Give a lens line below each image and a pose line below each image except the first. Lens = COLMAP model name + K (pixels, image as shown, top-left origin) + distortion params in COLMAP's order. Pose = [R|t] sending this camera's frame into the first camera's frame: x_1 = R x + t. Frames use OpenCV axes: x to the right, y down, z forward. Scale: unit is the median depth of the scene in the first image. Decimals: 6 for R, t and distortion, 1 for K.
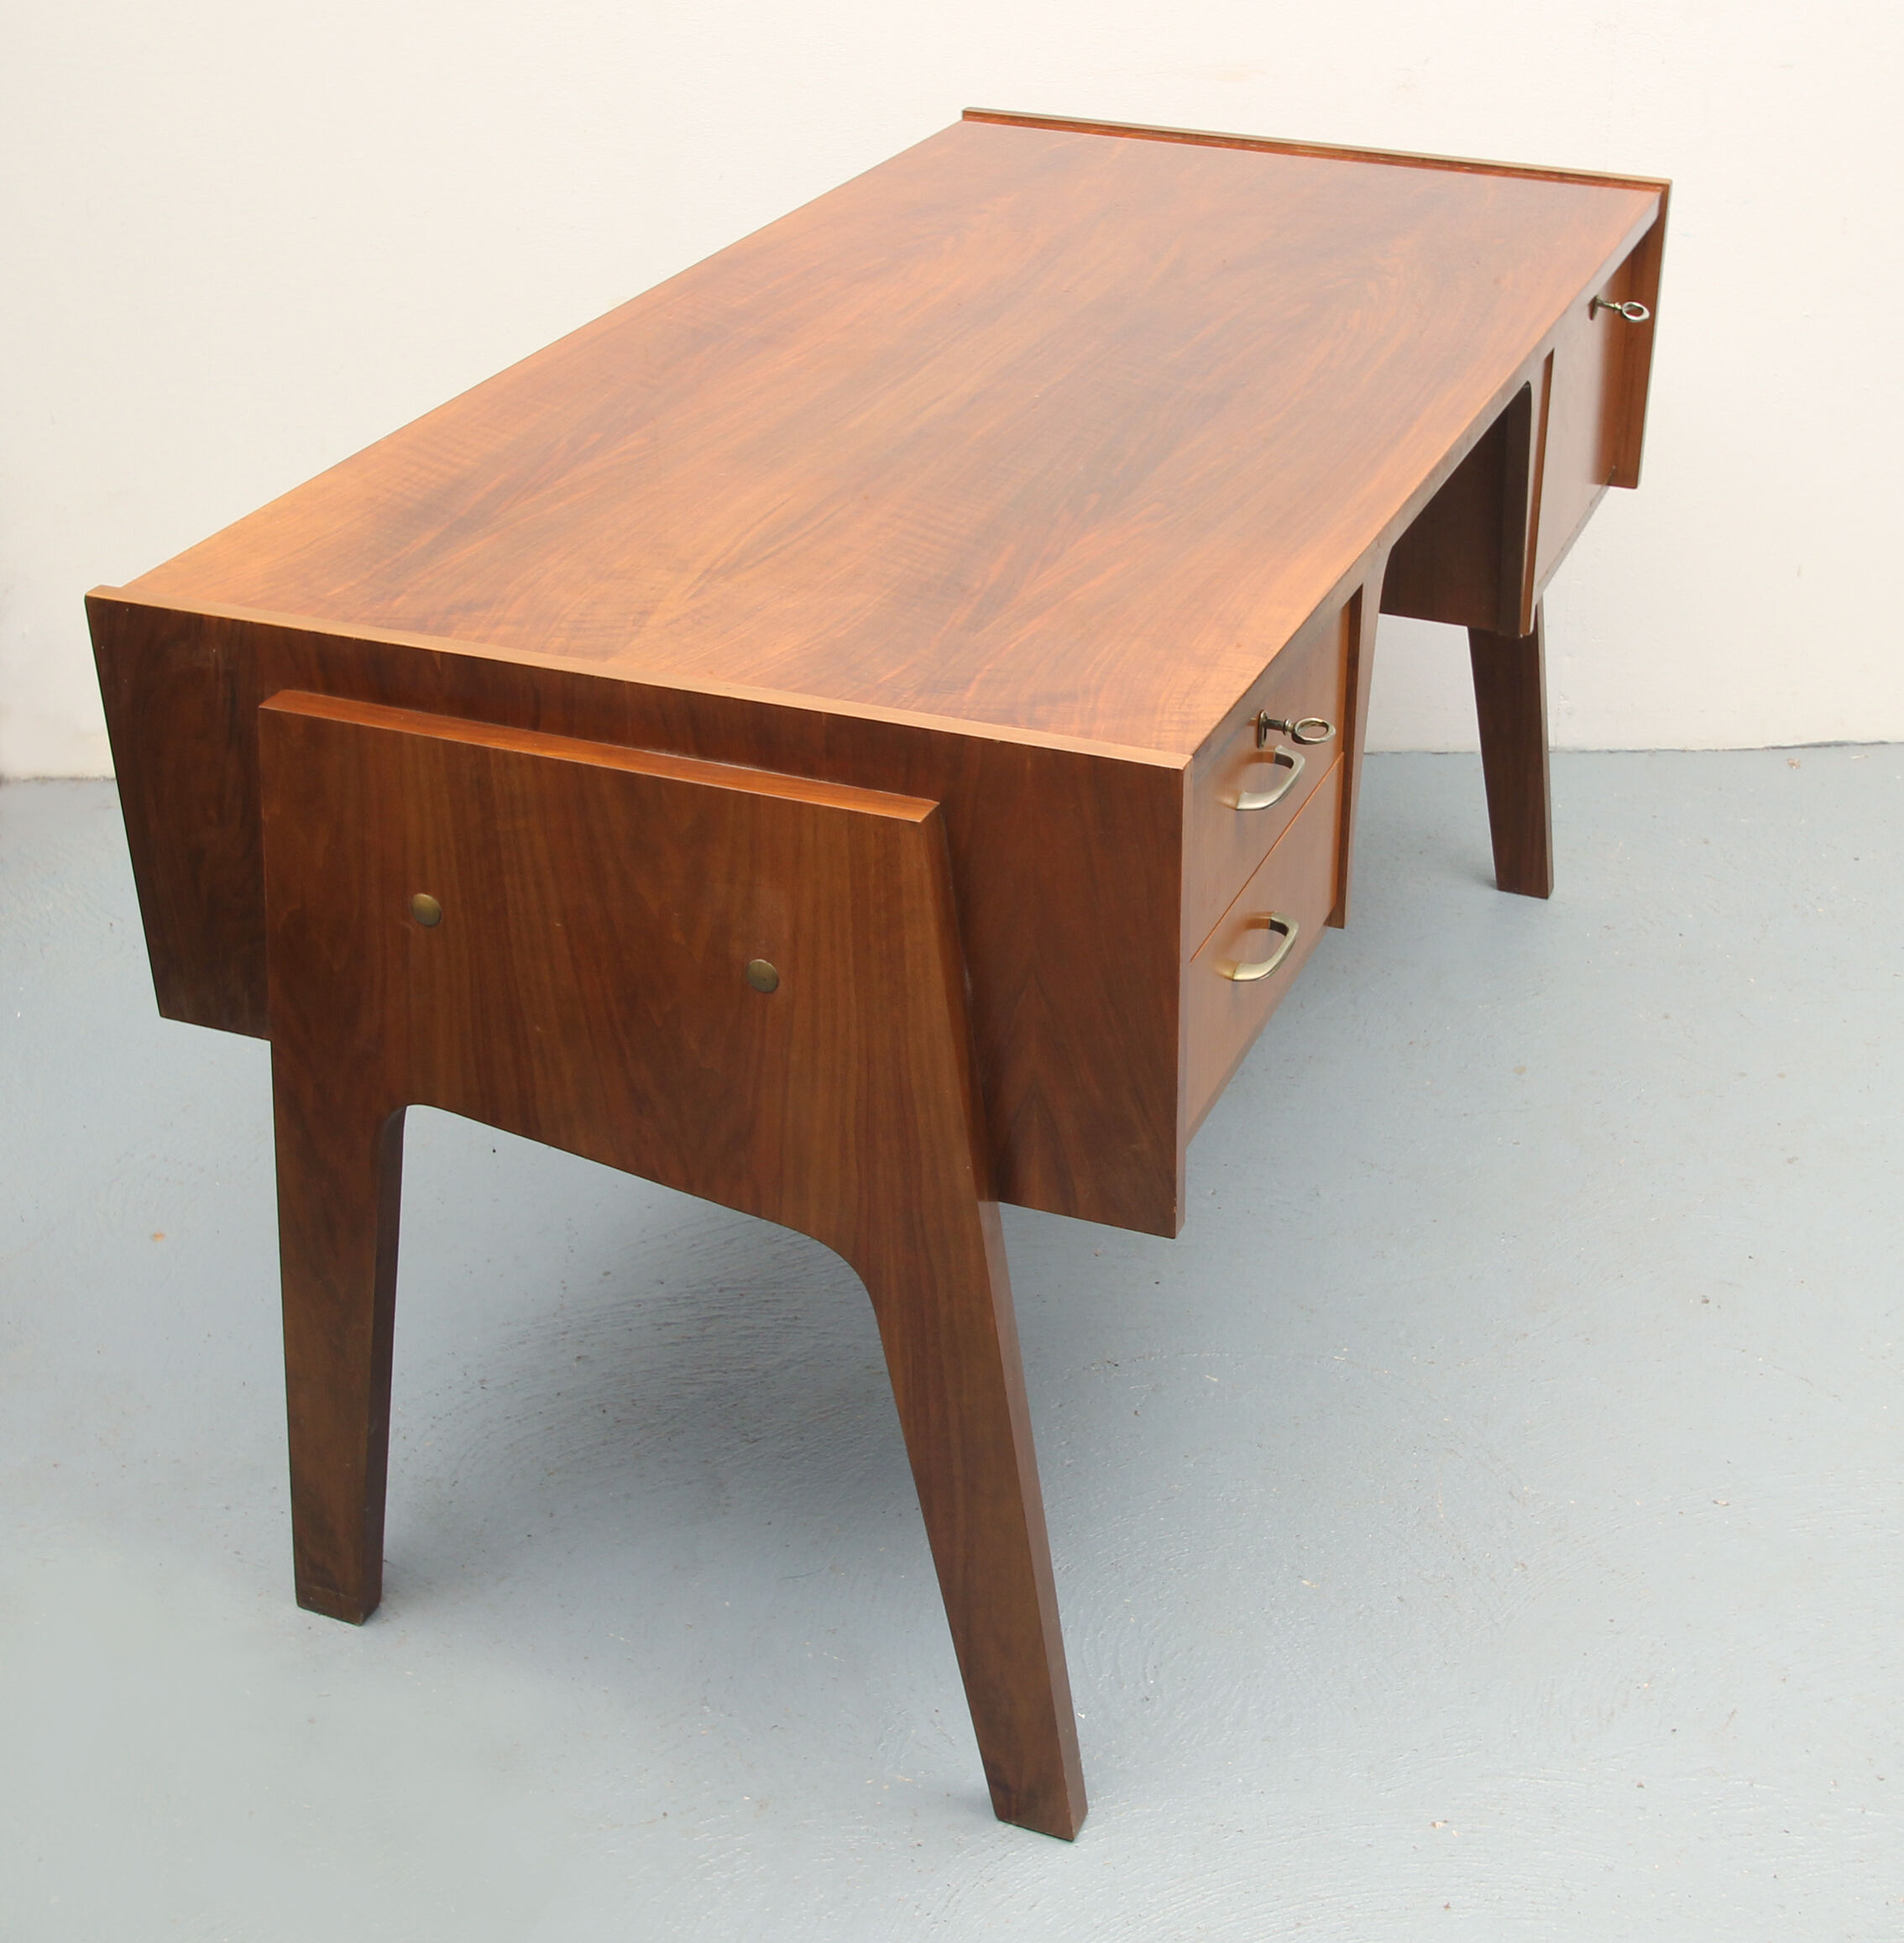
lens RADIAL K [[2884.8, 0, 1091.2], [0, 2884.8, 945.8], [0, 0, 1]] dist [-0.065312, 0.000000]
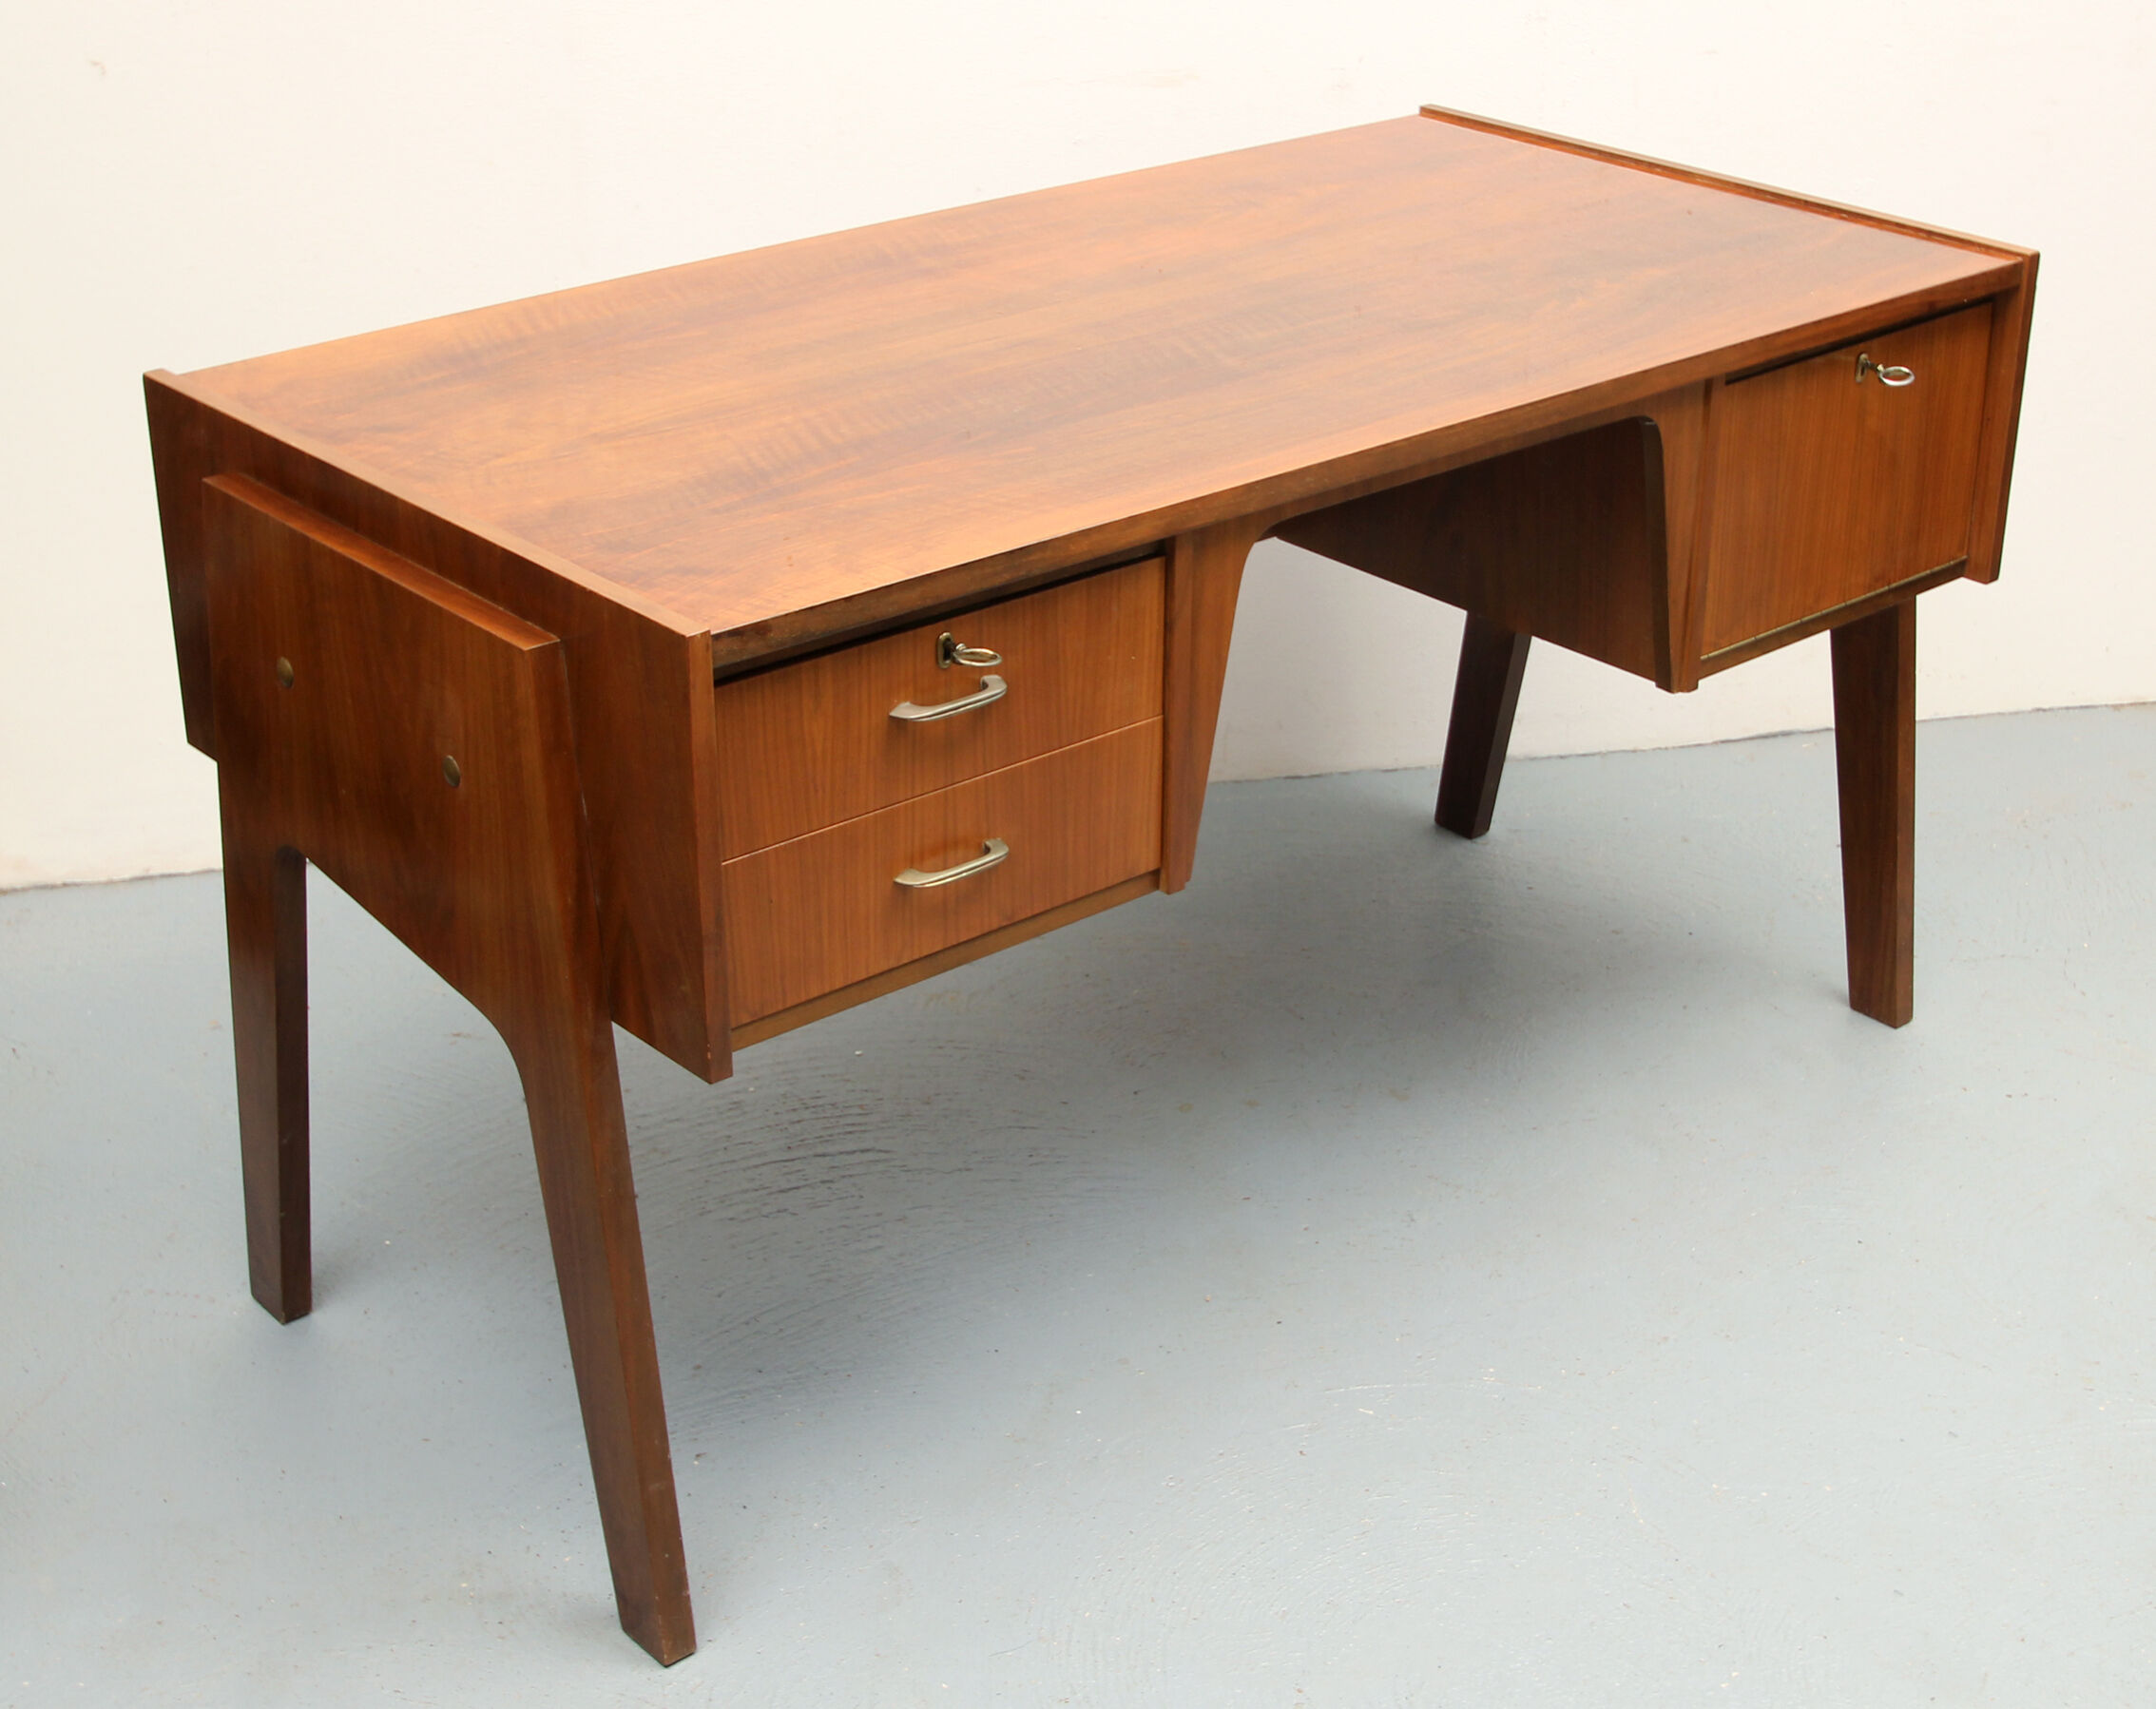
lens RADIAL K [[3251.2, 0, 1059.7], [0, 3251.2, 777.9], [0, 0, 1]] dist [-0.070697, 0.000000]
pose [[0.879178, 0.191829, -0.436173, 0.622589], [-0.228444, 0.973013, -0.032534, -0.000131], [0.418161, 0.128244, 0.899275, -0.047140]]
